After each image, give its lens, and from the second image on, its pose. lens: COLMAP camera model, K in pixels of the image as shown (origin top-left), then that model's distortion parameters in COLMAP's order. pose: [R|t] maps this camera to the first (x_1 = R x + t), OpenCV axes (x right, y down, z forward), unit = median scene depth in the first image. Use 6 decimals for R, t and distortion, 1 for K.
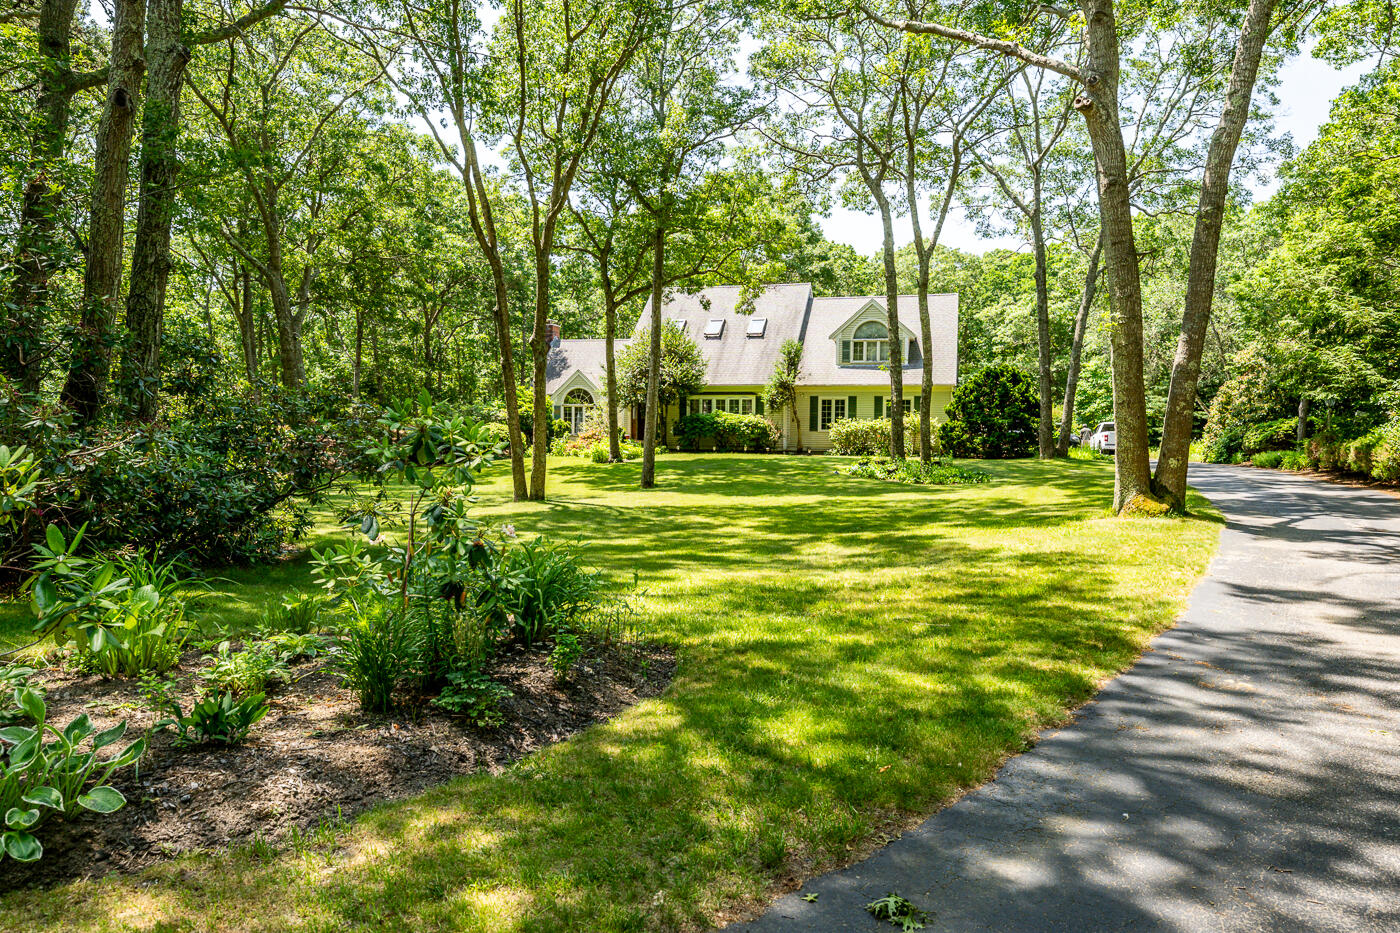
lens RADIAL K [[925.2, 0, 698.6], [0, 925.2, 469.7], [0, 0, 1]] dist [0.001142, 0.000013]
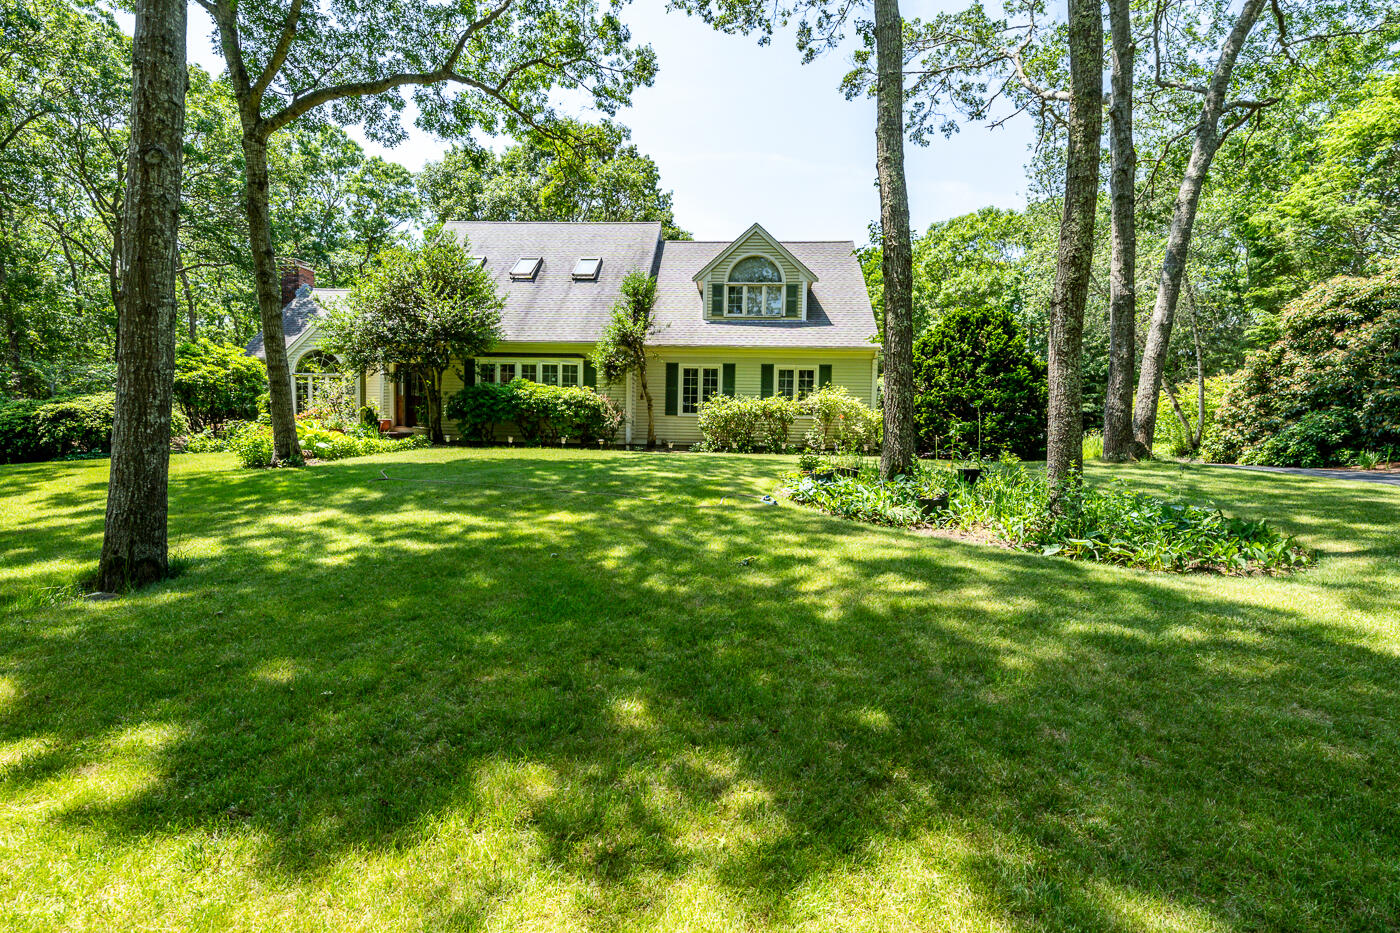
lens RADIAL K [[646.0, 0, 699.3], [0, 646.0, 465.3], [0, 0, 1]] dist [0.000484, -0.000020]
pose [[0.977118, -0.002100, 0.212688, 0.045013], [-0.000841, 0.999905, 0.013737, -0.011947], [-0.212697, -0.013602, 0.977024, 0.545034]]
